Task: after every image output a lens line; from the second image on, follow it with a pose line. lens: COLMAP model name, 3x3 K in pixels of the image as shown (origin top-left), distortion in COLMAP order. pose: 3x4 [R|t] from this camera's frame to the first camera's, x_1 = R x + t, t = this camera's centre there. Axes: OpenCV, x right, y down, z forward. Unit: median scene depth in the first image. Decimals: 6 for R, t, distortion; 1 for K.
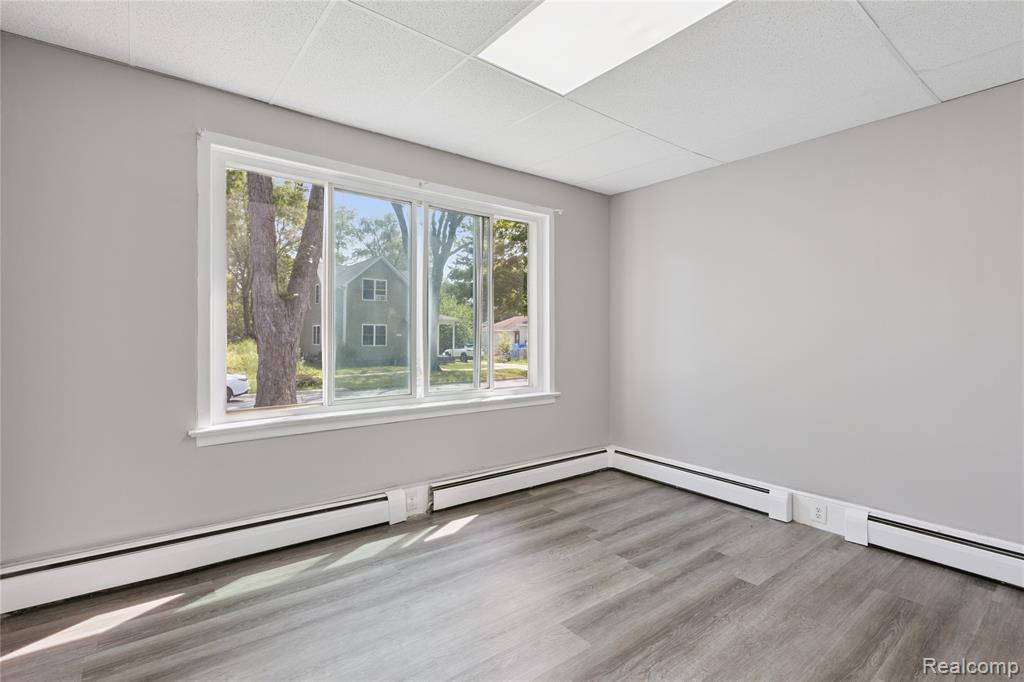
lens RADIAL K [[470.6, 0, 506.2], [0, 470.6, 342.4], [0, 0, 1]] dist [-0.002518, -0.000590]
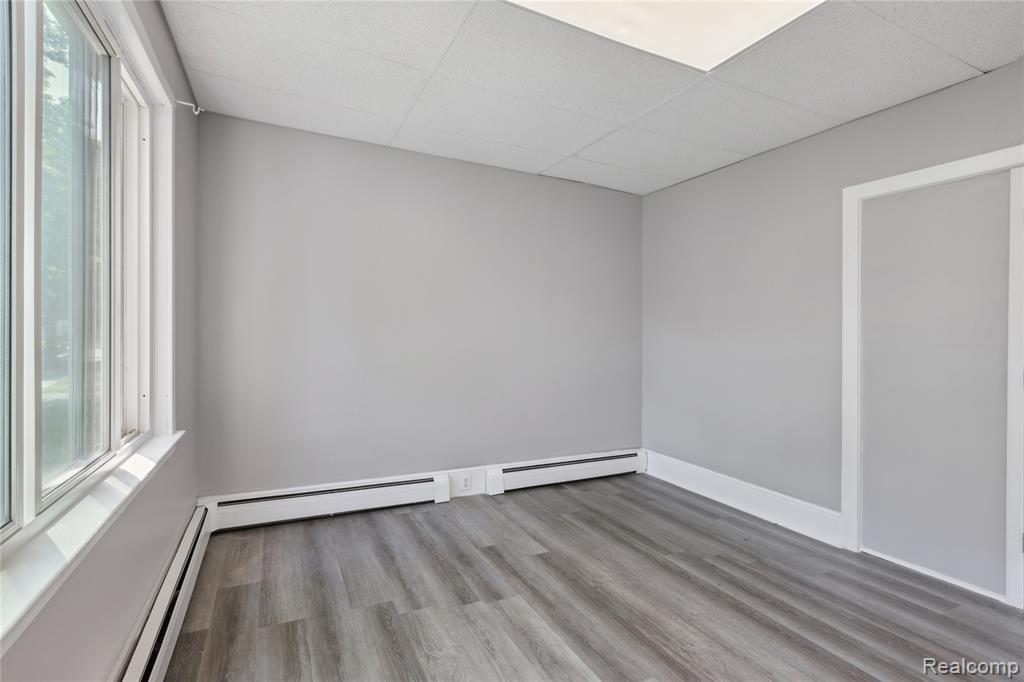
lens RADIAL K [[470.6, 0, 504.8], [0, 470.6, 336.8], [0, 0, 1]] dist [-0.002518, -0.000590]
pose [[0.217250, -0.009891, 0.976066, -0.482892], [0.007103, 0.999938, 0.008552, -0.008698], [-0.976090, 0.005075, 0.217306, 0.698726]]
